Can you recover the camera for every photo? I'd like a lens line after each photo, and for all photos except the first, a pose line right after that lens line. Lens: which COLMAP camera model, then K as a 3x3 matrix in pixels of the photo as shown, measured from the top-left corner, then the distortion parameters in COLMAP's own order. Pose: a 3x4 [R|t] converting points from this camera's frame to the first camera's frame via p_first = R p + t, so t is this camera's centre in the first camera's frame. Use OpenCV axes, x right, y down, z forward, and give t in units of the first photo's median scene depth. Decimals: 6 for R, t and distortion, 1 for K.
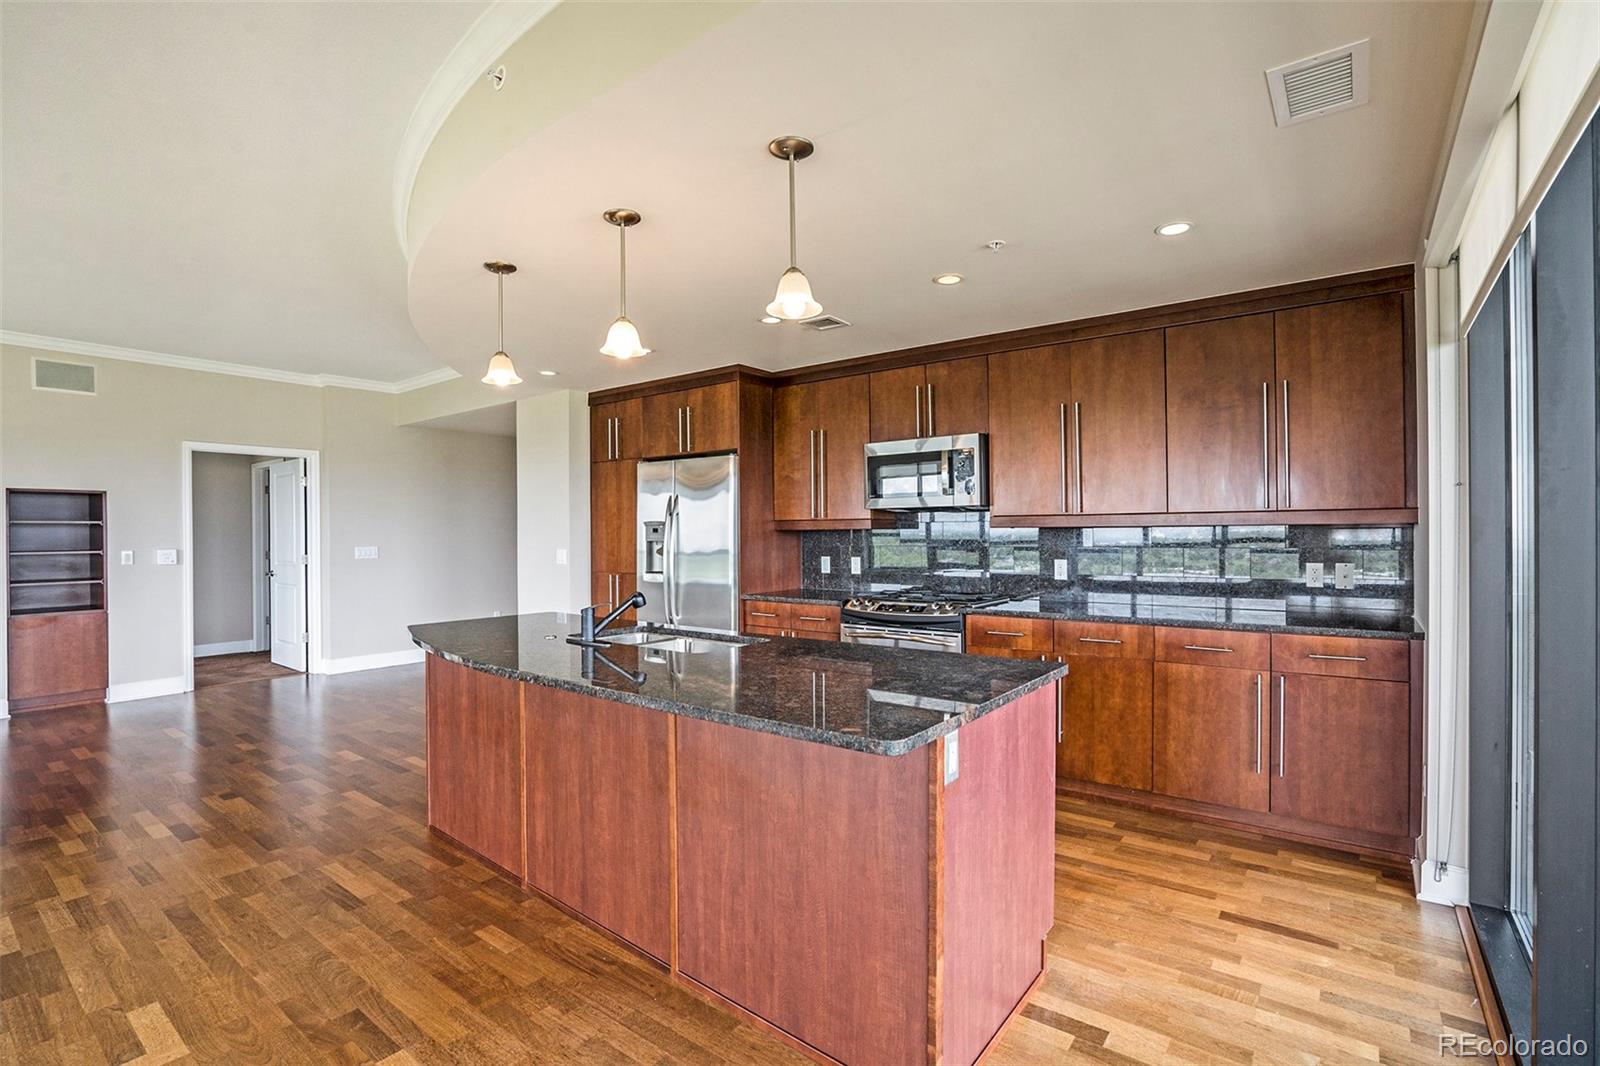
lens RADIAL K [[731.8, 0, 809.8], [0, 731.8, 535.7], [0, 0, 1]] dist [-0.064222, 0.021113]
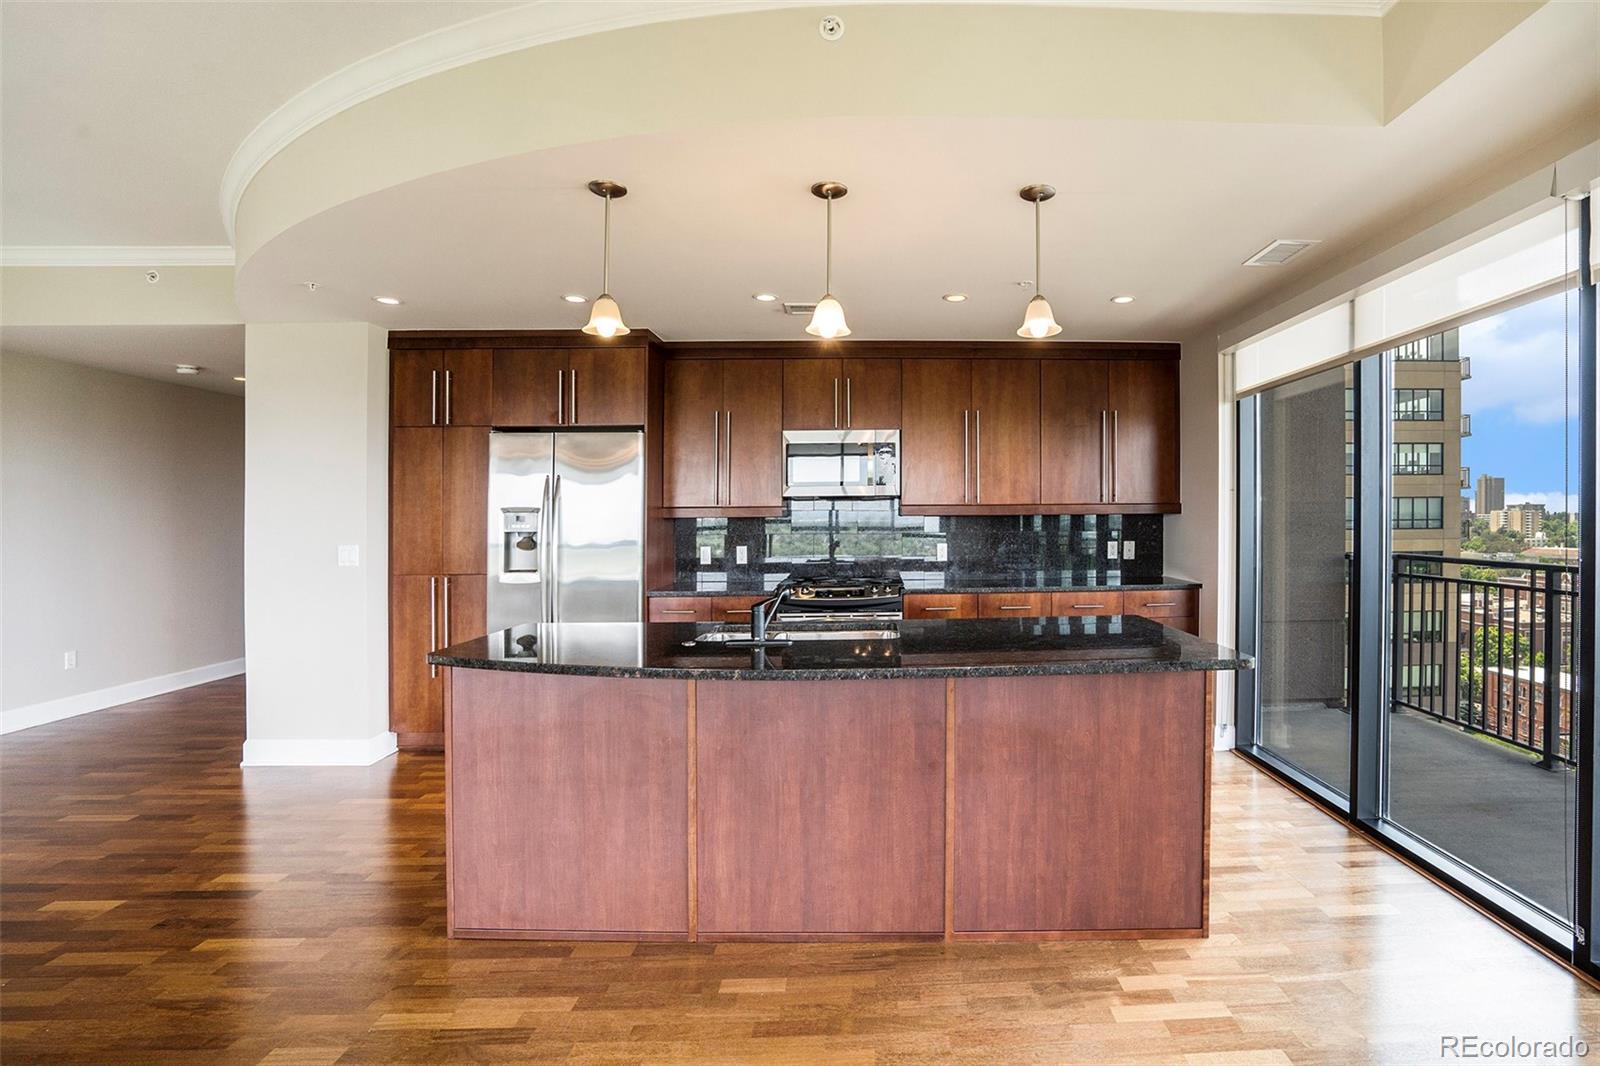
lens RADIAL K [[802.7, 0, 885.9], [0, 802.7, 521.5], [0, 0, 1]] dist [-0.080218, 0.032024]
pose [[0.754773, -0.003749, 0.655976, -0.655796], [0.005177, 0.999987, -0.000242, -0.002340], [-0.655966, 0.003579, 0.754782, 0.114430]]
